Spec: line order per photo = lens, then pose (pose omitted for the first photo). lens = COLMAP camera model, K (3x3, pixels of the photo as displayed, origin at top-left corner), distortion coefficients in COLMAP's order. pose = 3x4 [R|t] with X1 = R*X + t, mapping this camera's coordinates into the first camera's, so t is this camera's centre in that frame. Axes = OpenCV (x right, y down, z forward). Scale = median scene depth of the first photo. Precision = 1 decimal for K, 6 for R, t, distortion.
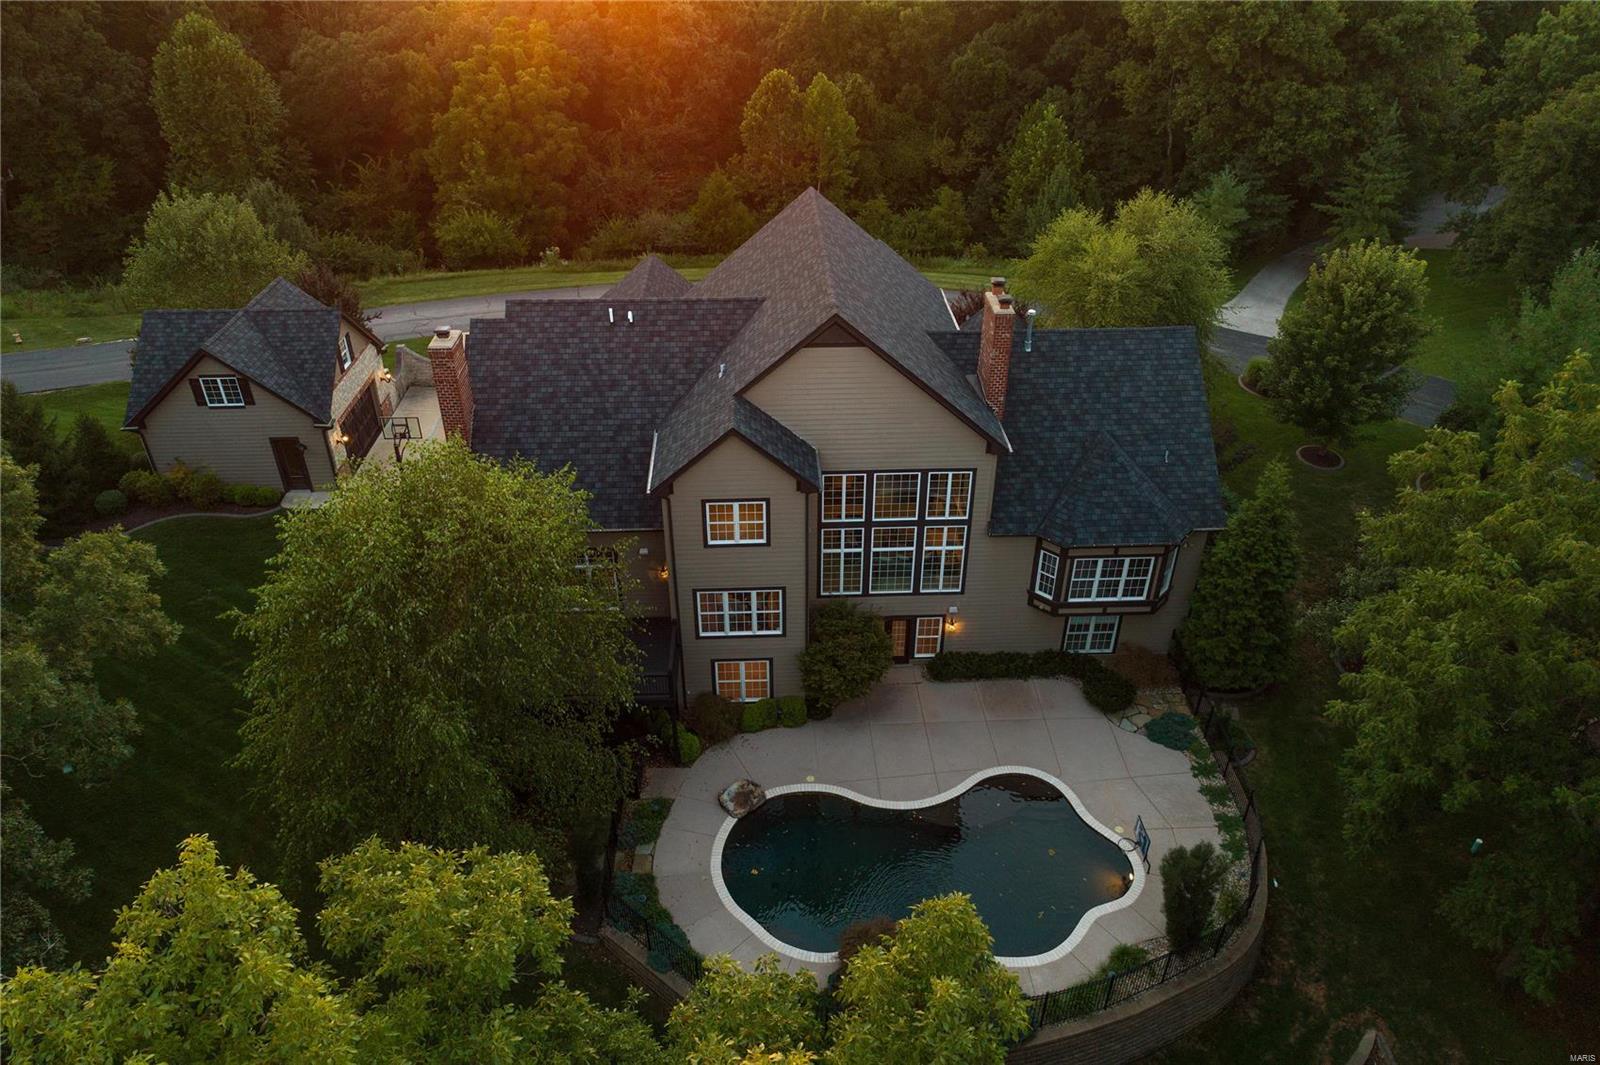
lens RADIAL K [[1072.1, 0, 800.0], [0, 1072.1, 532.5], [0, 0, 1]] dist [-0.007010, 0.008670]
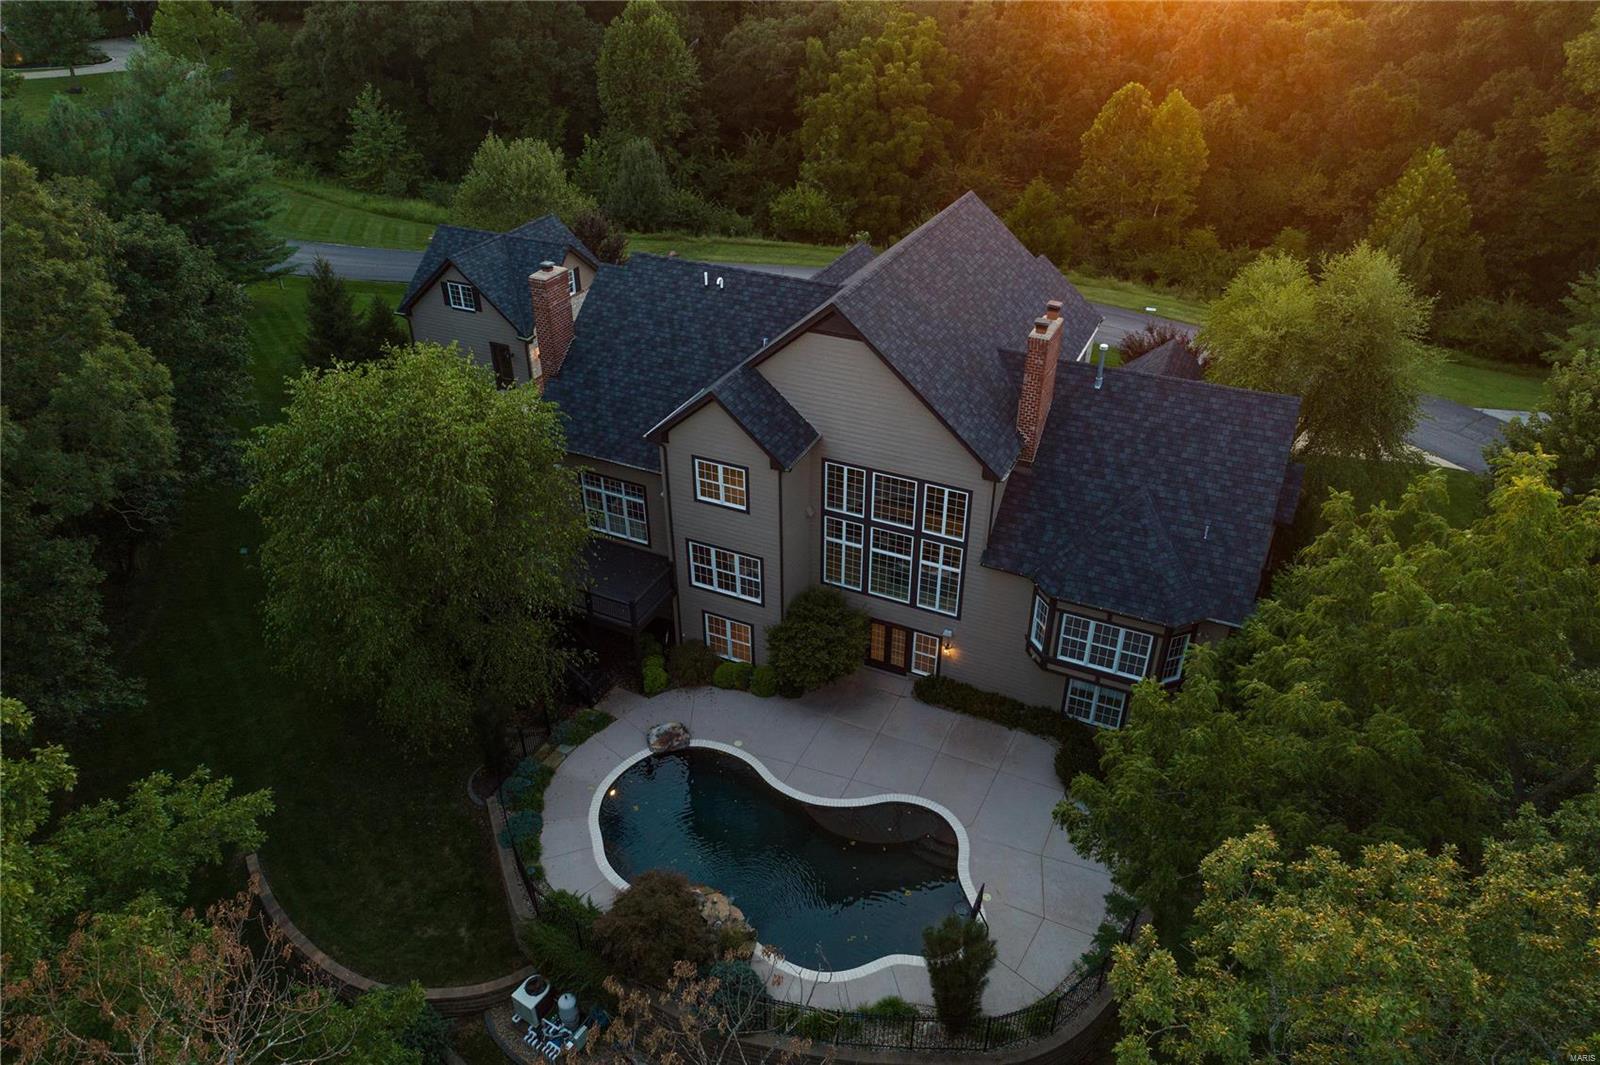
lens RADIAL K [[1072.1, 0, 800.0], [0, 1072.1, 532.5], [0, 0, 1]] dist [-0.007010, 0.008670]
pose [[0.886388, 0.246921, -0.391594, 0.384729], [-0.248991, 0.967394, 0.046391, -0.027824], [0.390280, 0.056383, 0.918968, 0.055432]]
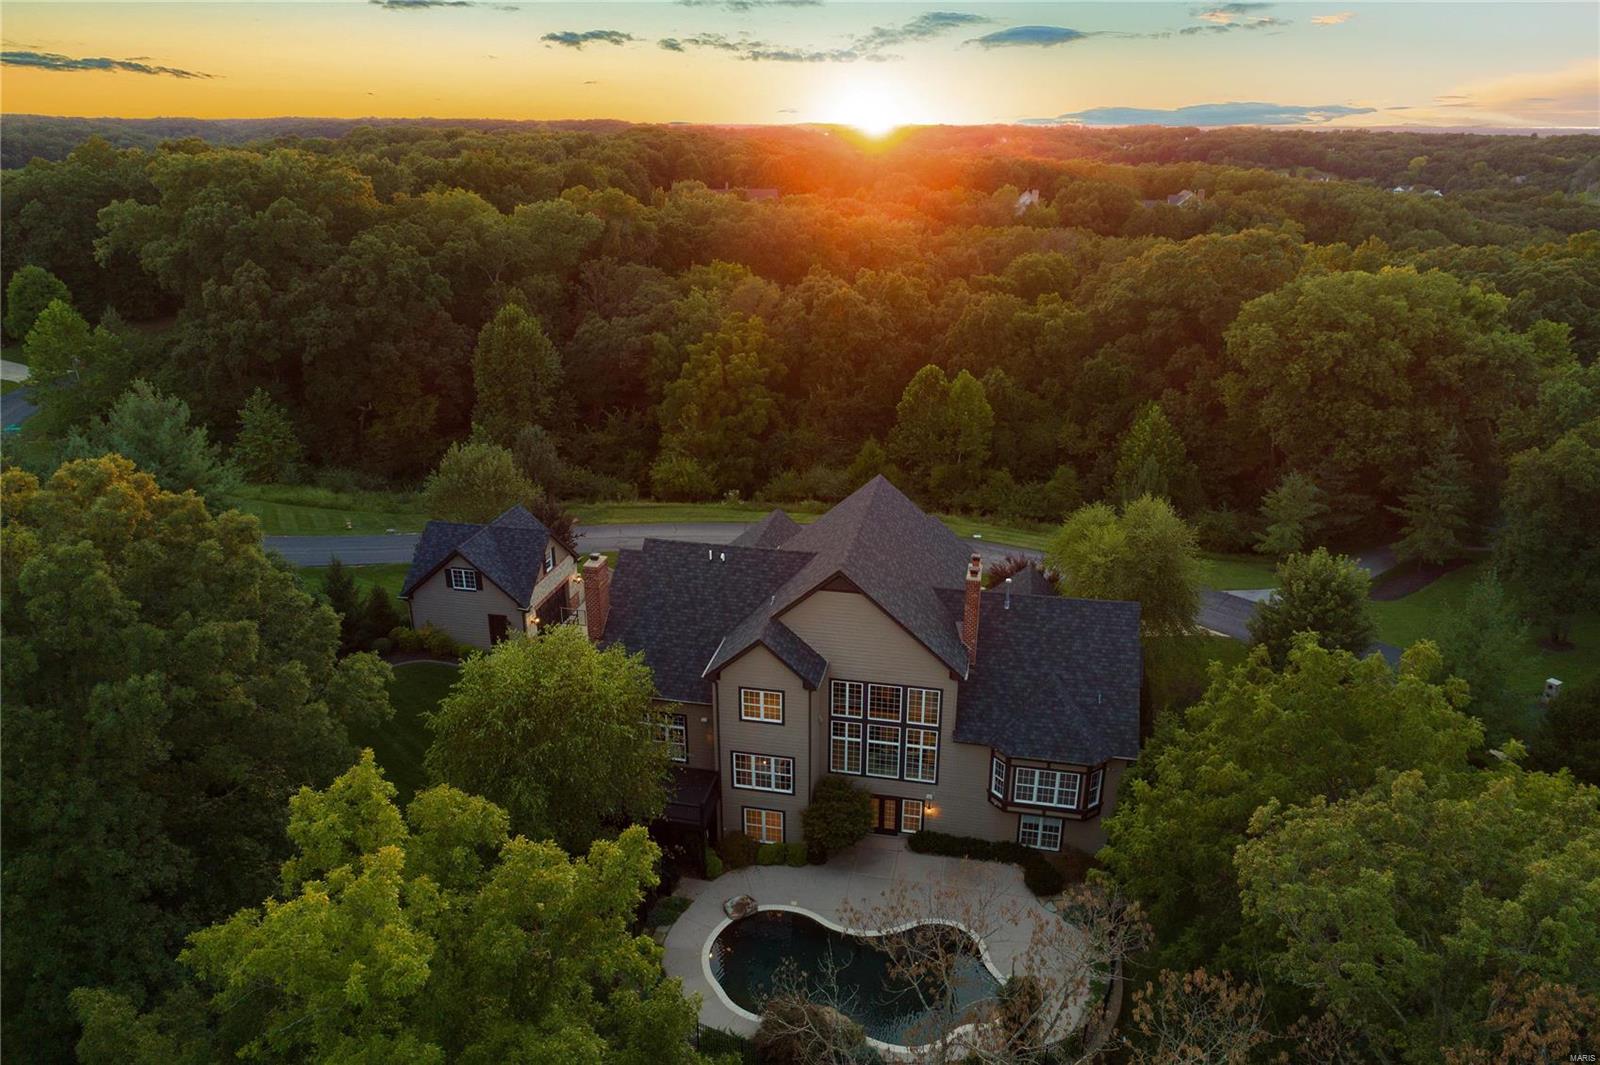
lens RADIAL K [[1072.1, 0, 800.0], [0, 1072.1, 532.5], [0, 0, 1]] dist [-0.007010, 0.008670]
pose [[0.970964, 0.086905, -0.222882, 0.256422], [-0.130893, 0.972844, -0.190897, 0.028854], [0.200239, 0.214527, 0.955972, -0.363470]]
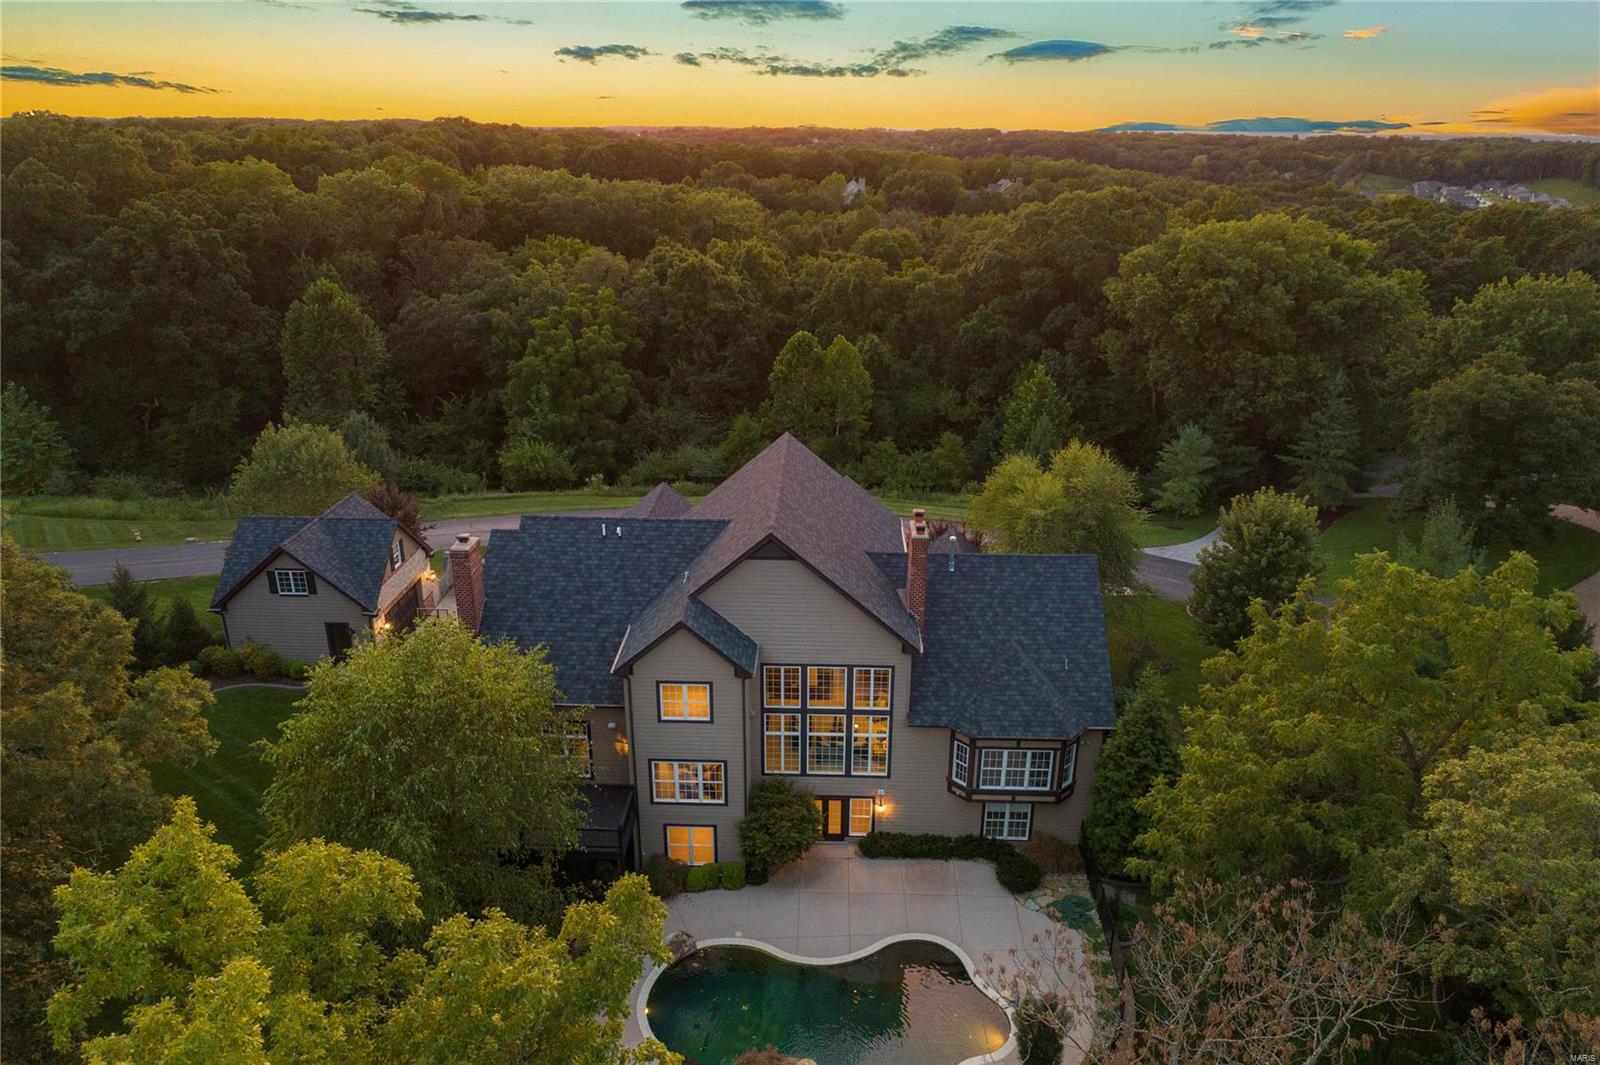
lens RADIAL K [[1072.1, 0, 800.0], [0, 1072.1, 532.5], [0, 0, 1]] dist [-0.007010, 0.008670]
pose [[0.997095, 0.031229, -0.069470, 0.128937], [-0.045054, 0.977229, -0.207349, 0.042951], [0.061413, 0.209877, 0.975797, -0.176237]]
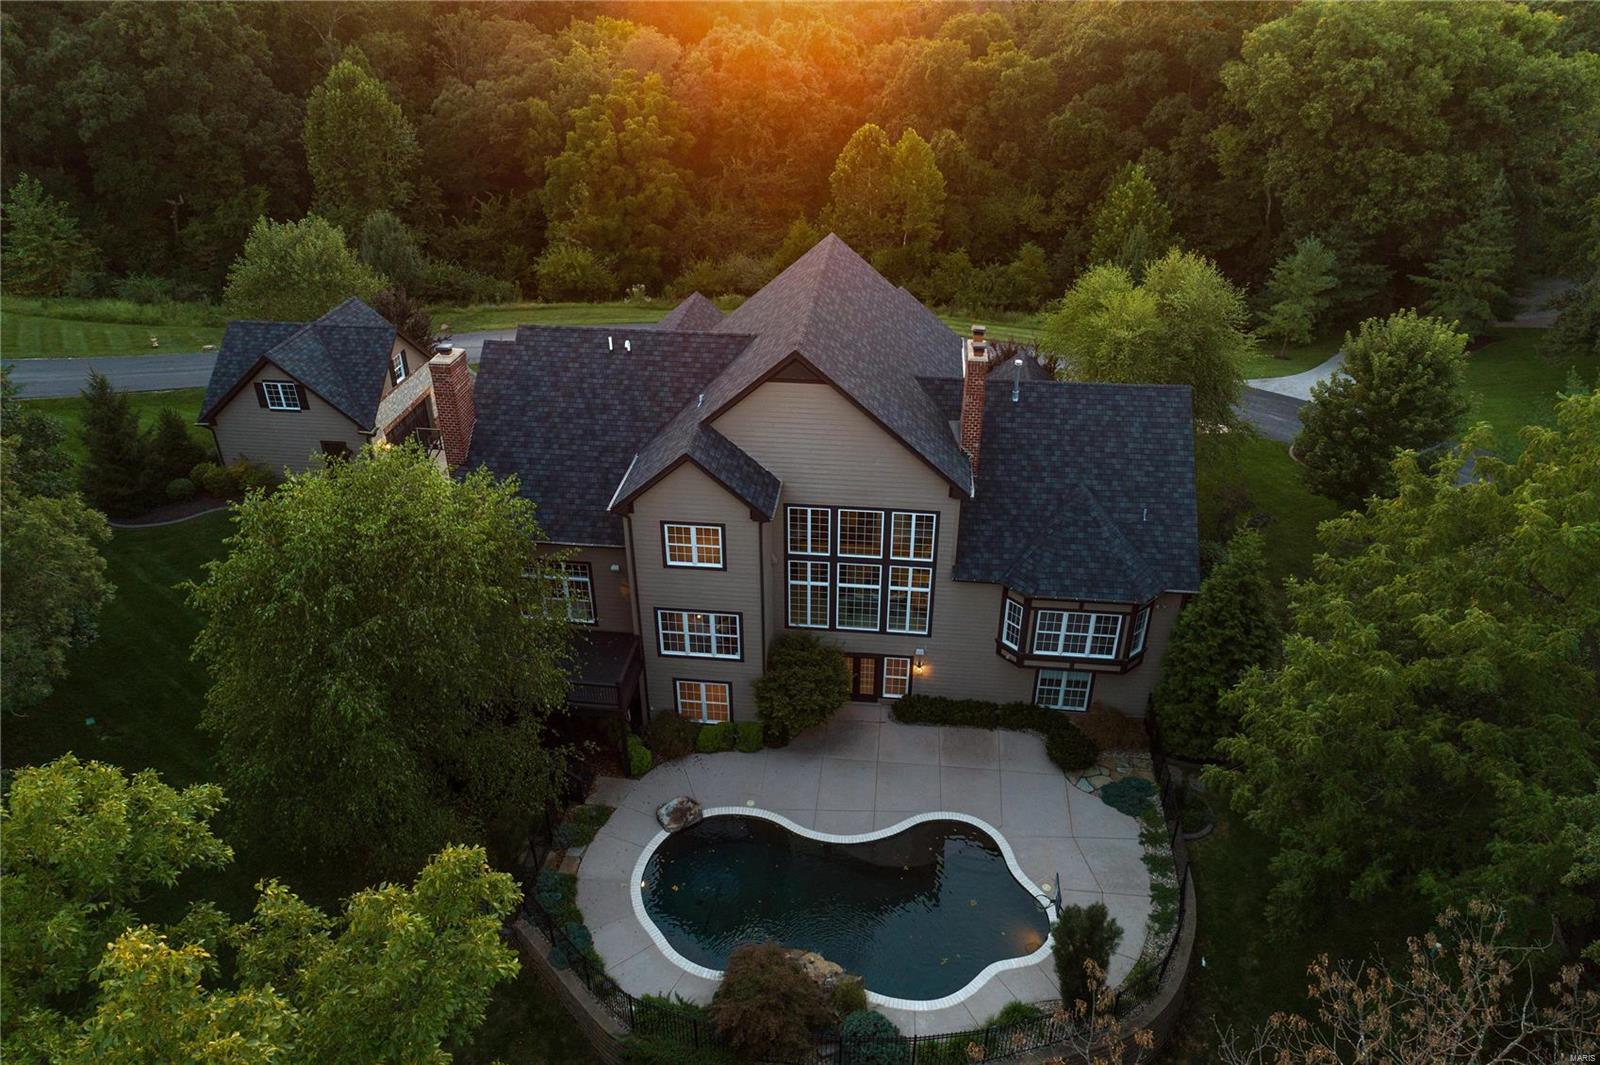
lens RADIAL K [[1072.1, 0, 800.0], [0, 1072.1, 532.5], [0, 0, 1]] dist [-0.007010, 0.008670]
pose [[0.988588, 0.074881, -0.130718, 0.156399], [-0.080847, 0.995885, -0.040938, 0.010941], [0.127115, 0.051039, 0.990574, -0.013422]]
